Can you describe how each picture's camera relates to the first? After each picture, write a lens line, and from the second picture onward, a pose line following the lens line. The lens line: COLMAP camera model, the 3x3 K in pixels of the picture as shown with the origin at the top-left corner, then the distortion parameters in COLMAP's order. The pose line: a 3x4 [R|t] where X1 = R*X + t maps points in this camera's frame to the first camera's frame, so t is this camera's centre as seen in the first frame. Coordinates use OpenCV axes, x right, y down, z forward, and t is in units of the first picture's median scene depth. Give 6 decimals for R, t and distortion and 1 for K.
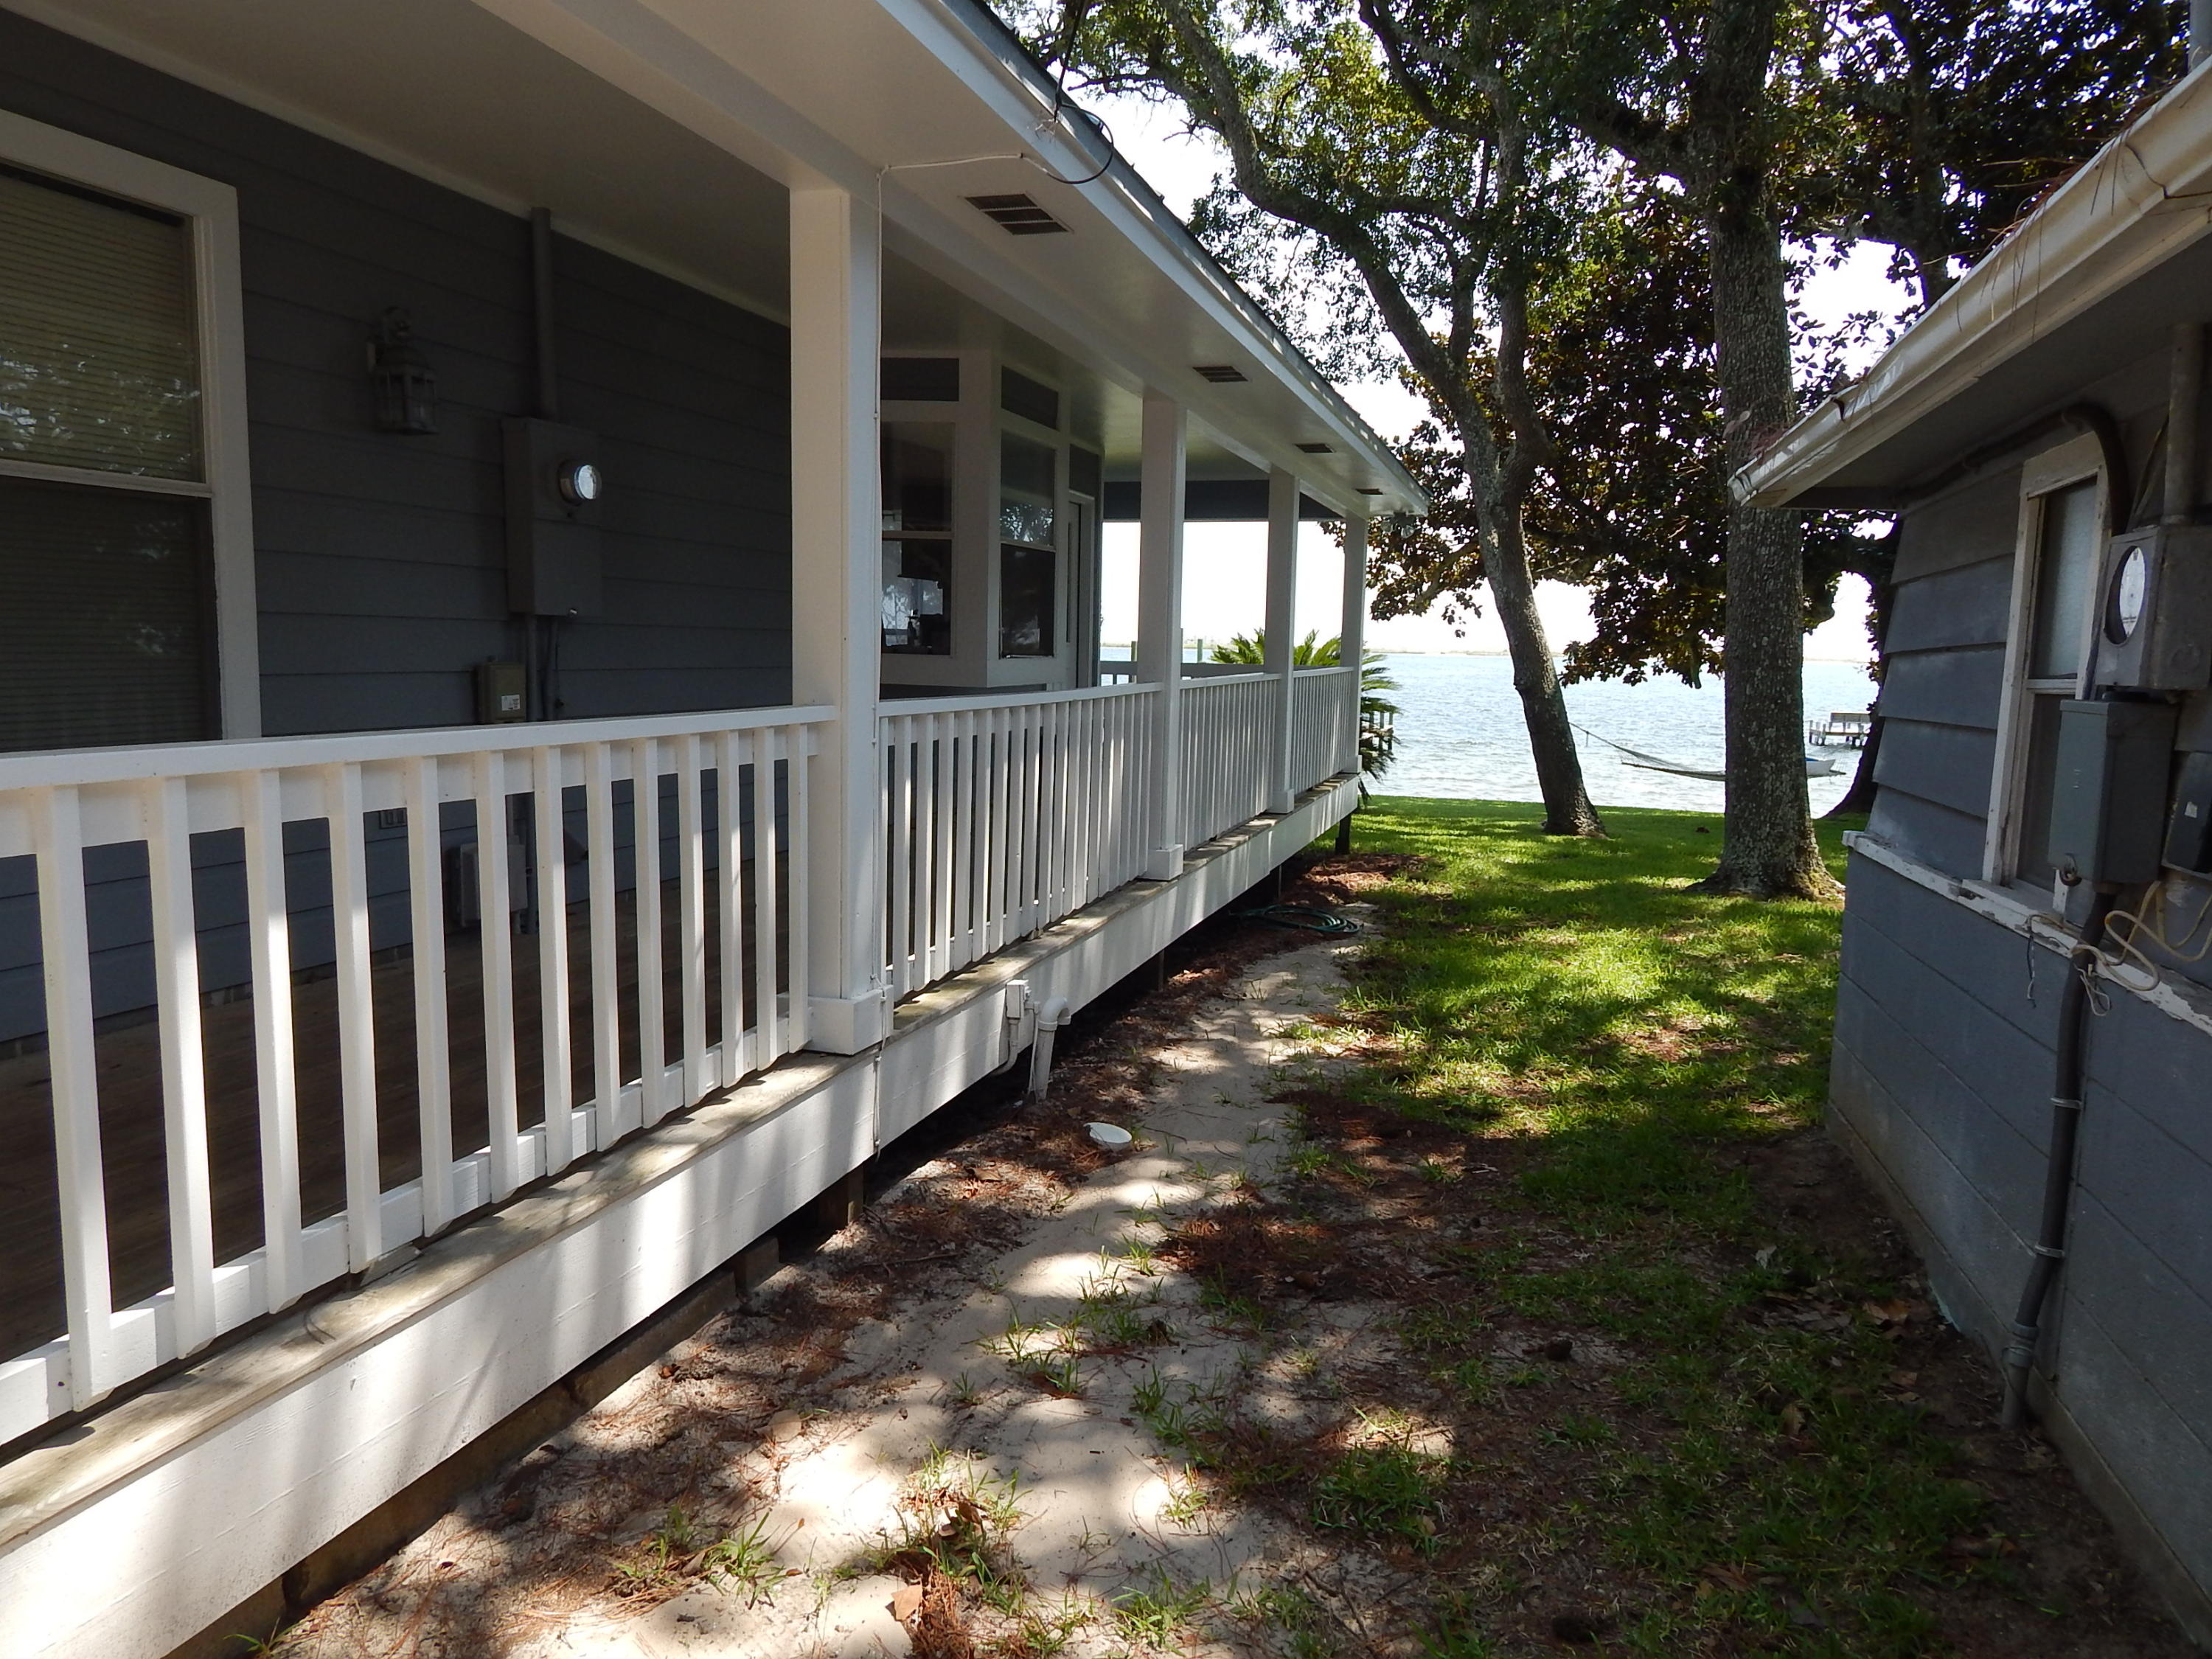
lens RADIAL K [[1452.5, 0, 1114.7], [0, 1452.5, 824.8], [0, 0, 1]] dist [0.014911, -0.020932]
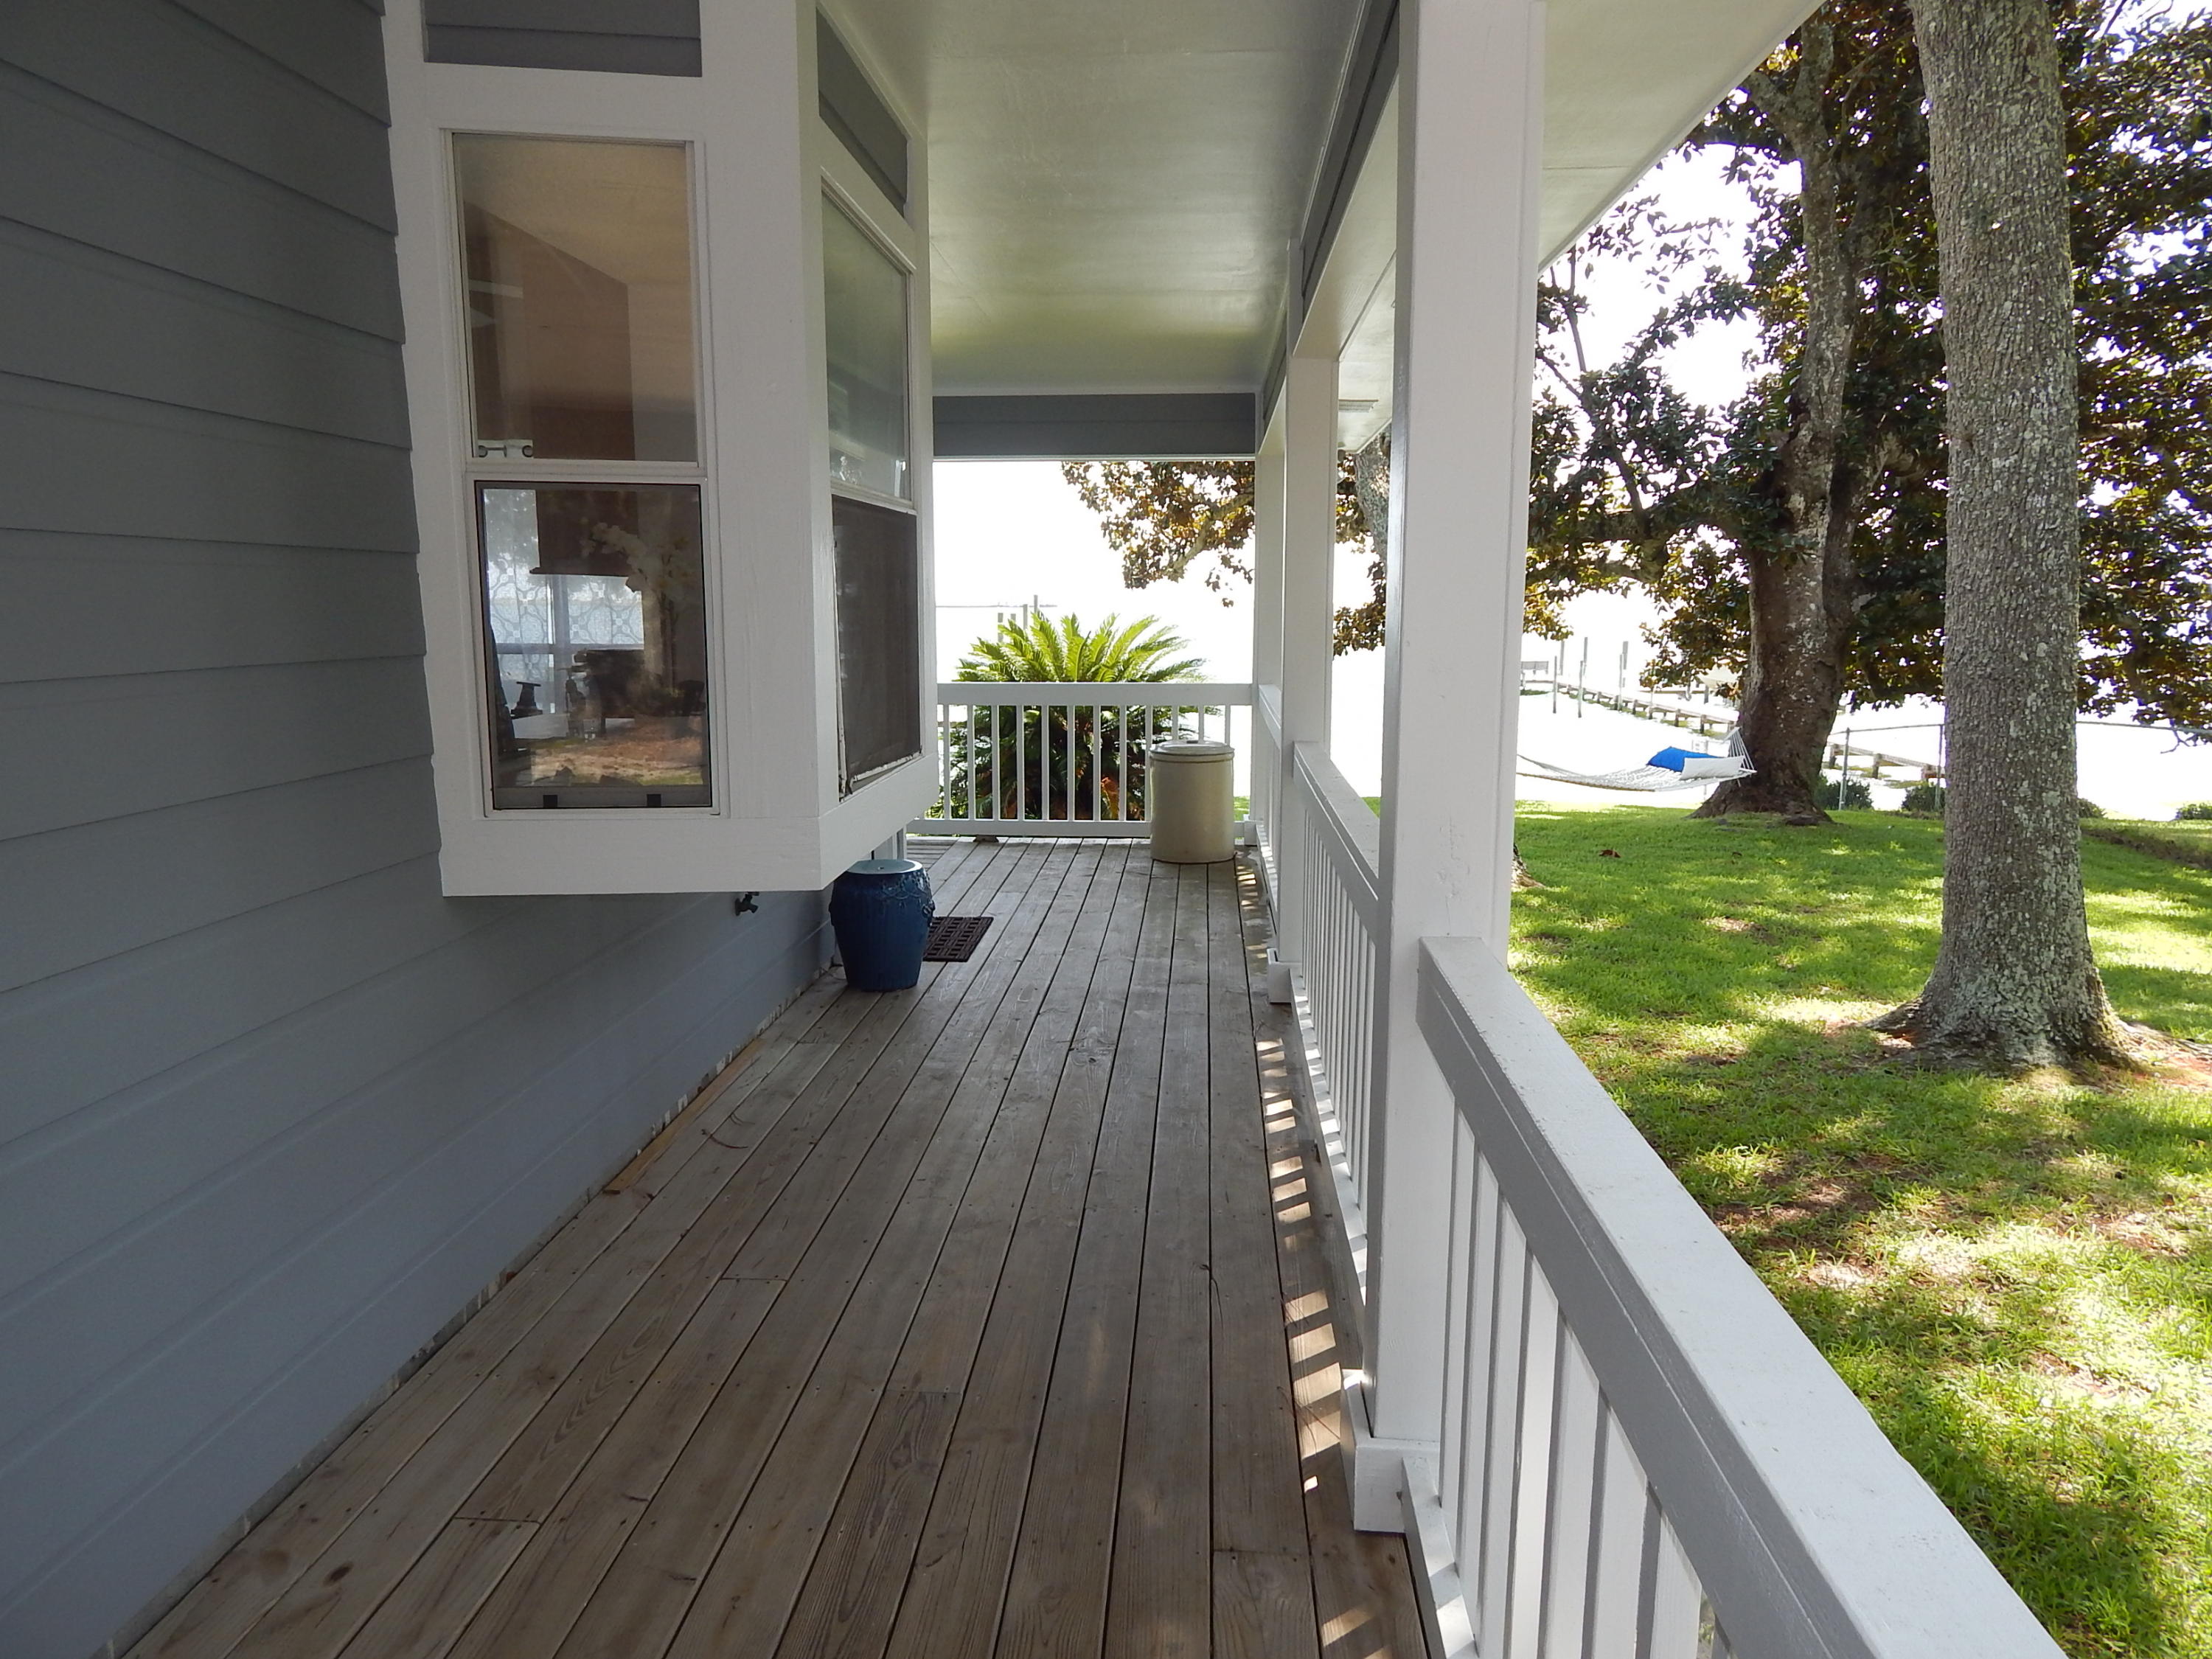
lens RADIAL K [[1452.5, 0, 1114.7], [0, 1452.5, 824.8], [0, 0, 1]] dist [0.014911, -0.020932]
pose [[0.970674, -0.057284, 0.233476, -0.031000], [0.050249, 0.998089, 0.035975, -0.036977], [-0.235091, -0.023188, 0.971697, 0.193839]]
